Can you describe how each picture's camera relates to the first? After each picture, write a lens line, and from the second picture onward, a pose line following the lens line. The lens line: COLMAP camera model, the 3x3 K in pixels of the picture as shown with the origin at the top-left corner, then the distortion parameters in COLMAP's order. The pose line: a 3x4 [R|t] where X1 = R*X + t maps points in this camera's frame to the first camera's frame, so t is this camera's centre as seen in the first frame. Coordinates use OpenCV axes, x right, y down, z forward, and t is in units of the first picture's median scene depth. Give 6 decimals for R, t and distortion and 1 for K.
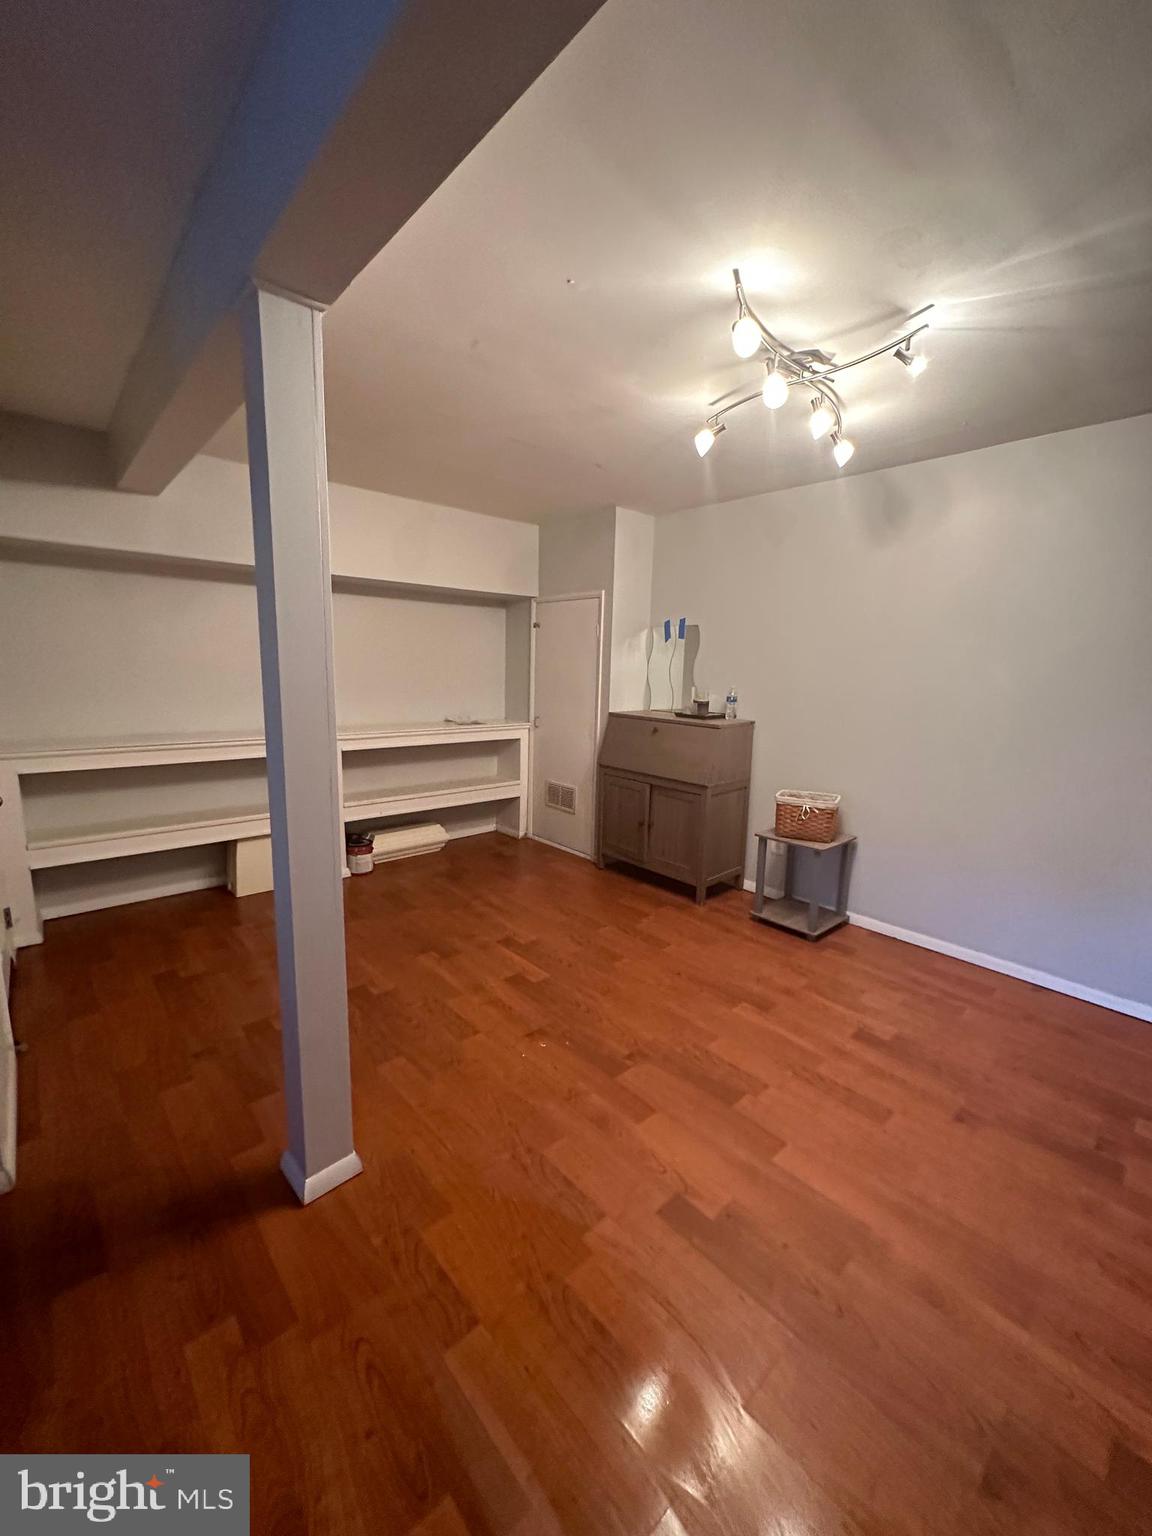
lens RADIAL K [[613.4, 0, 576.0], [0, 613.4, 768.0], [0, 0, 1]] dist [-0.000594, -0.000145]
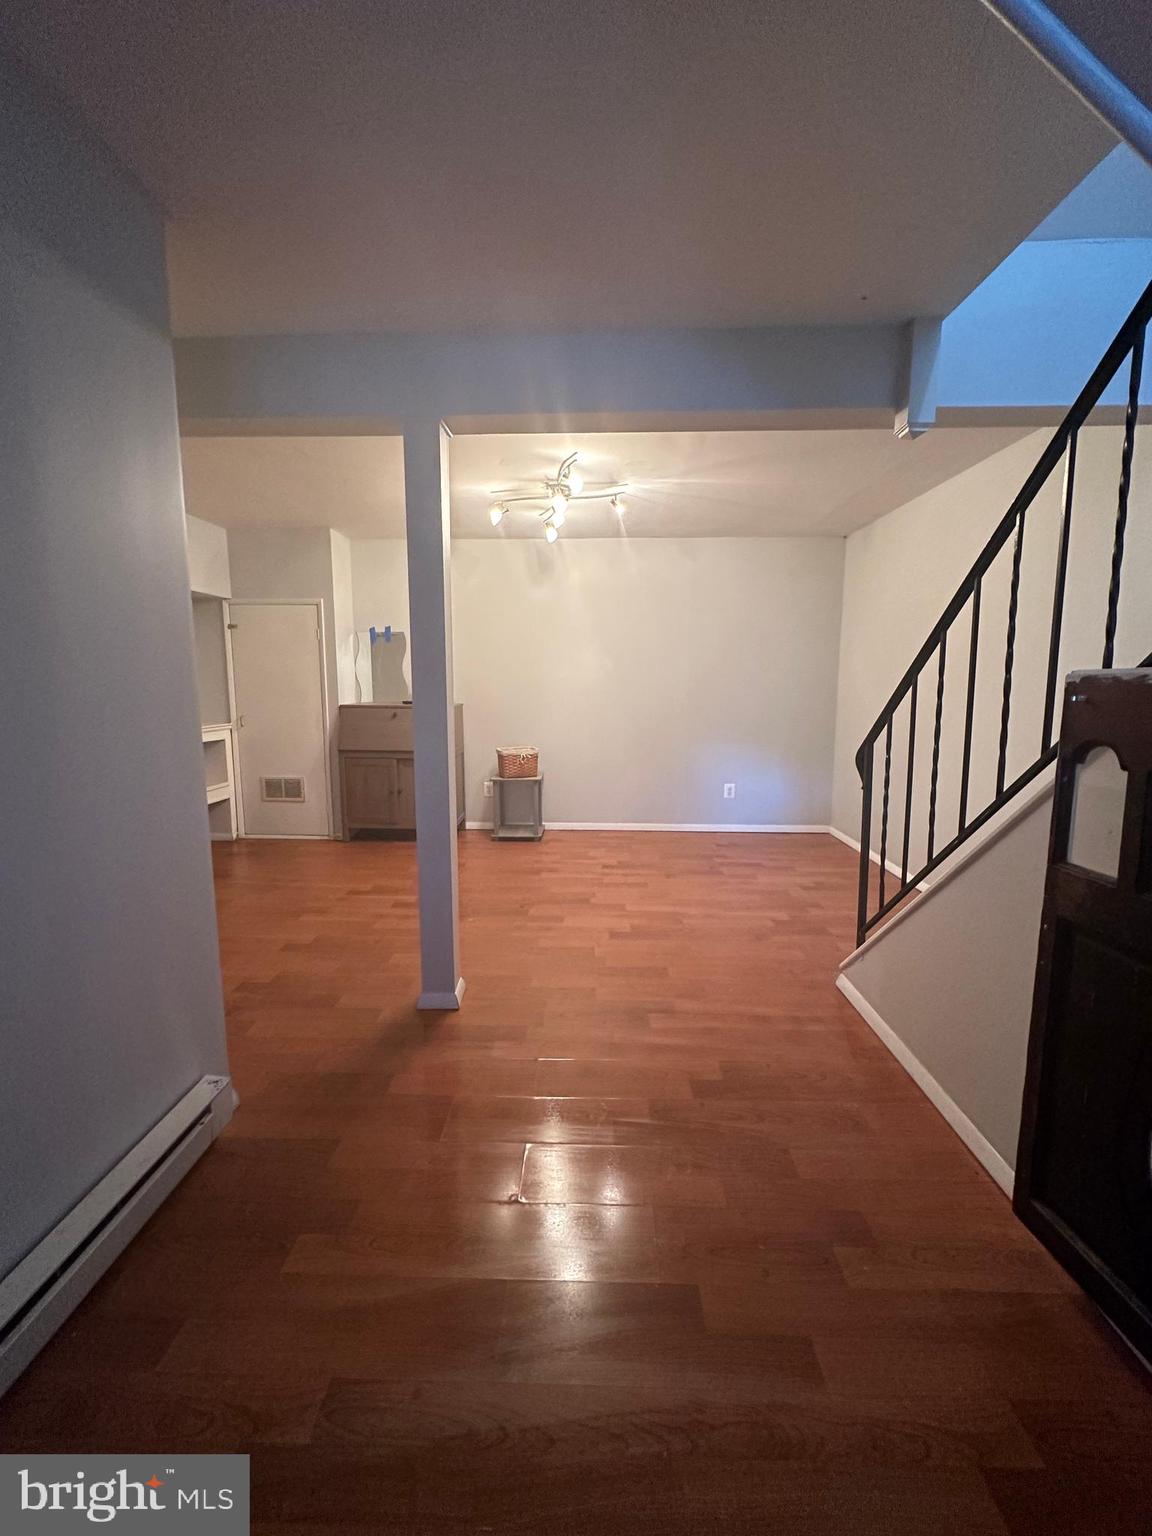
lens RADIAL K [[614.7, 0, 576.0], [0, 614.7, 768.0], [0, 0, 1]] dist [-0.000578, 0.000189]
pose [[0.690471, -0.122966, 0.712831, -0.545046], [0.136043, 0.989935, 0.038992, 0.048327], [-0.710452, 0.070053, 0.700251, -0.132937]]
